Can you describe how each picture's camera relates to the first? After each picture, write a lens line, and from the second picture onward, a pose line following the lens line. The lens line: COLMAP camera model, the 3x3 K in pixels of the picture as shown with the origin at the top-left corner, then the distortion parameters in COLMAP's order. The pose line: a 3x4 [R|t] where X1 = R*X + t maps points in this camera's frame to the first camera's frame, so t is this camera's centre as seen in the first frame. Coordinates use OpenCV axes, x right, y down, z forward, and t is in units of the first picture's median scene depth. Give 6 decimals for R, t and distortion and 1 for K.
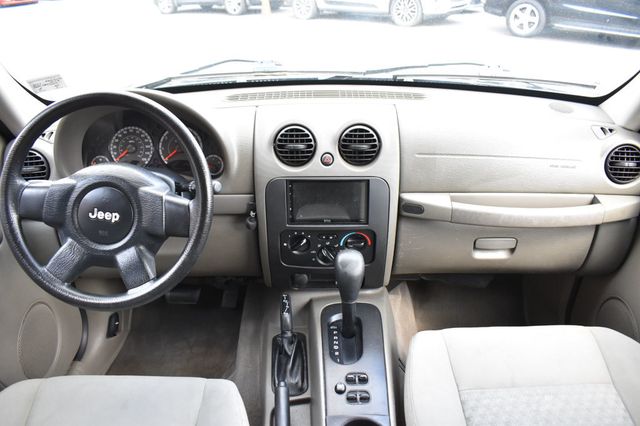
lens RADIAL K [[497.7, 0, 320.0], [0, 497.7, 213.0], [0, 0, 1]] dist [-0.092283, 0.004793]
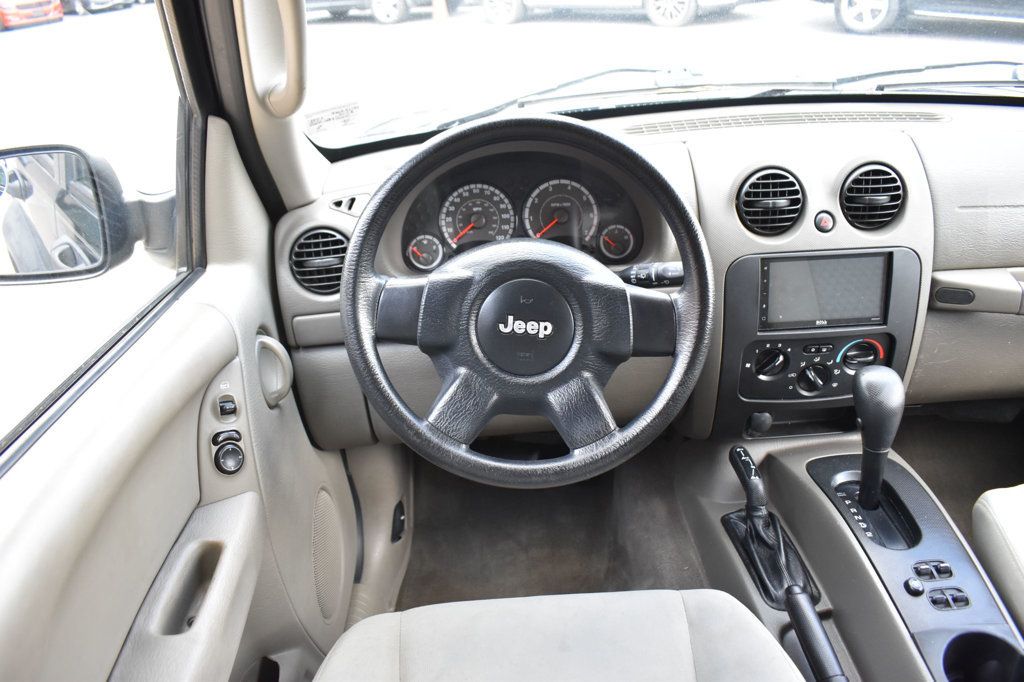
lens RADIAL K [[796.4, 0, 512.0], [0, 796.4, 341.0], [0, 0, 1]] dist [-0.092283, 0.004793]
pose [[0.998554, -0.053600, -0.004188, -0.358123], [0.053622, 0.998547, 0.005380, 0.012714], [0.003894, -0.005597, 0.999977, 0.027785]]
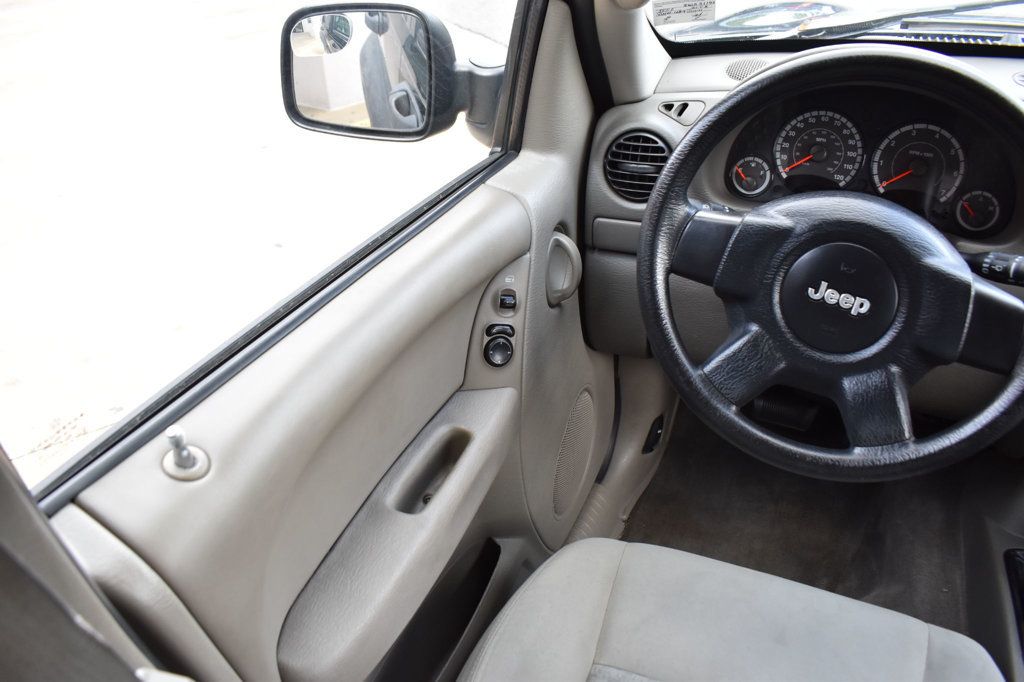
lens RADIAL K [[796.4, 0, 512.0], [0, 796.4, 341.0], [0, 0, 1]] dist [-0.092283, 0.004793]
pose [[0.912642, 0.211515, -0.349779, -0.360192], [-0.155536, 0.971037, 0.181372, -0.037371], [0.378012, -0.111125, 0.919107, 0.081989]]
